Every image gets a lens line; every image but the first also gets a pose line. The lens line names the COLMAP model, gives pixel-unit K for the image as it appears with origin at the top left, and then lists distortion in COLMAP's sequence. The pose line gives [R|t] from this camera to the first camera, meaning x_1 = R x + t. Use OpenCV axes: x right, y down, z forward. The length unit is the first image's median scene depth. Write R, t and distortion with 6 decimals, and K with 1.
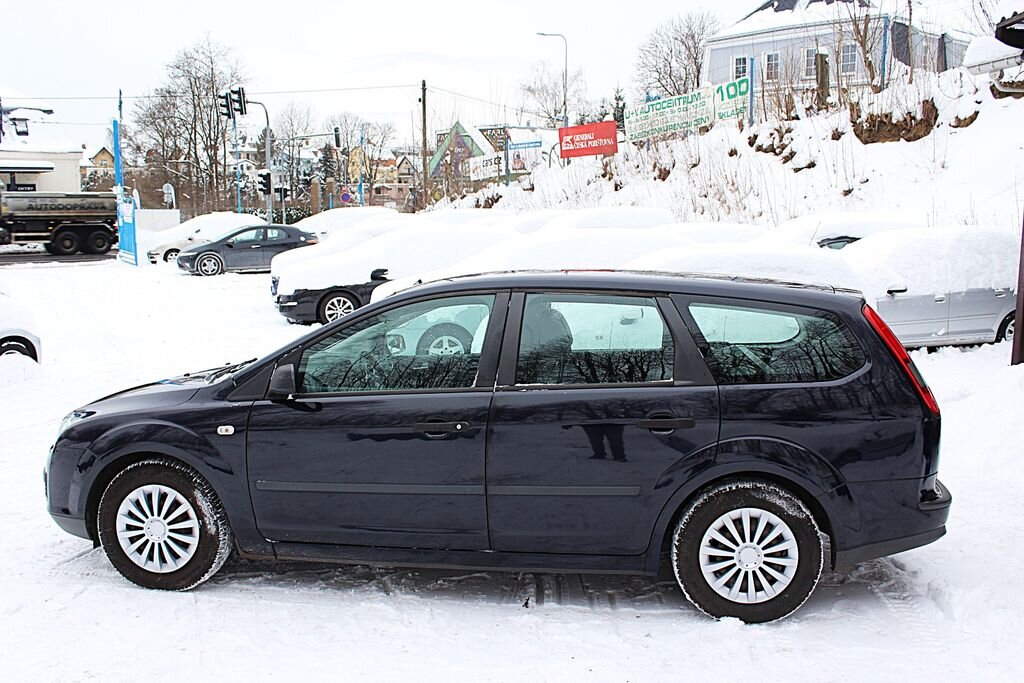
lens RADIAL K [[963.3, 0, 512.0], [0, 963.3, 341.5], [0, 0, 1]] dist [-0.152768, 0.164127]
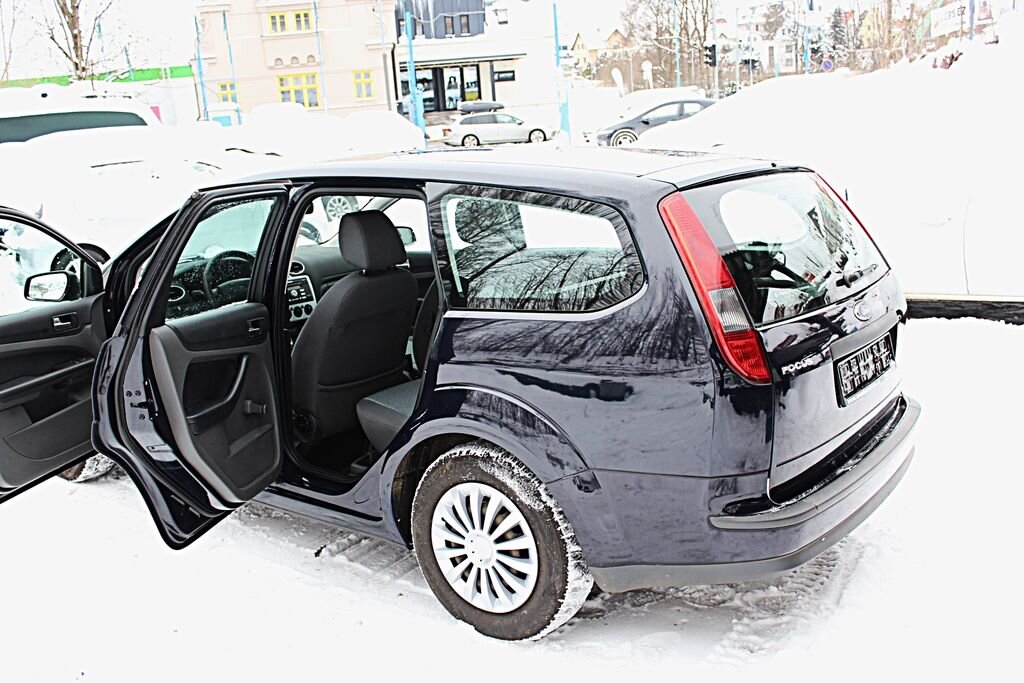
lens RADIAL K [[963.3, 0, 512.0], [0, 963.3, 341.5], [0, 0, 1]] dist [-0.152768, 0.164127]
pose [[0.867951, 0.062601, -0.492689, 0.615204], [0.001862, 0.991607, 0.129274, -0.024538], [0.496646, -0.113121, 0.860550, 0.397282]]
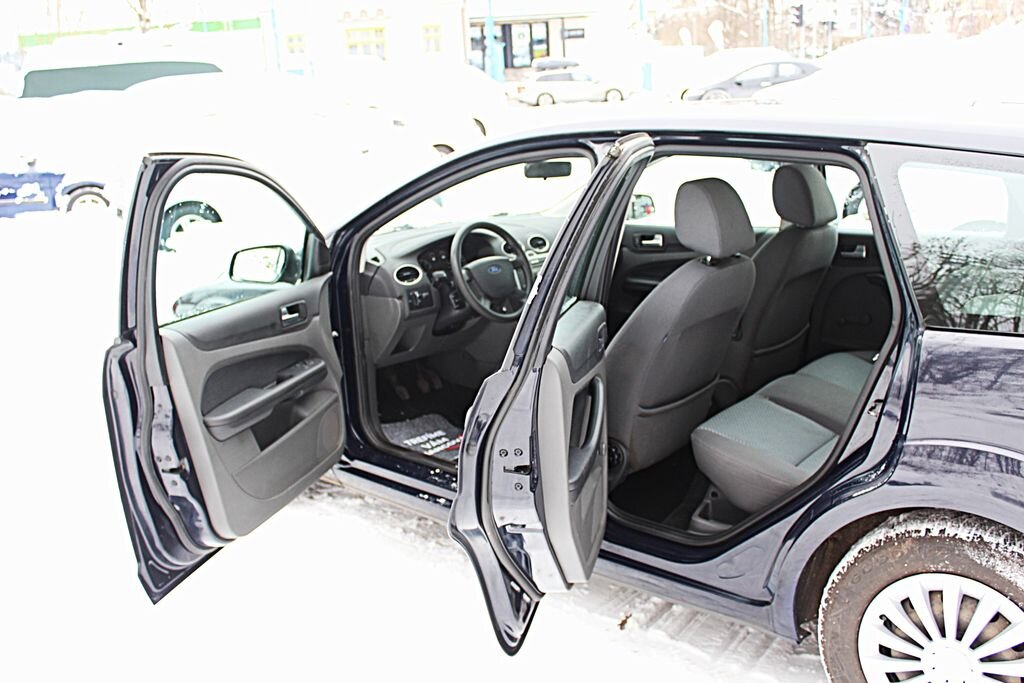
lens RADIAL K [[963.3, 0, 512.0], [0, 963.3, 341.5], [0, 0, 1]] dist [-0.152768, 0.164127]
pose [[0.840416, 0.107344, -0.531205, 0.296470], [-0.018490, 0.985296, 0.169851, -0.028260], [0.541627, -0.132924, 0.830043, 0.470317]]
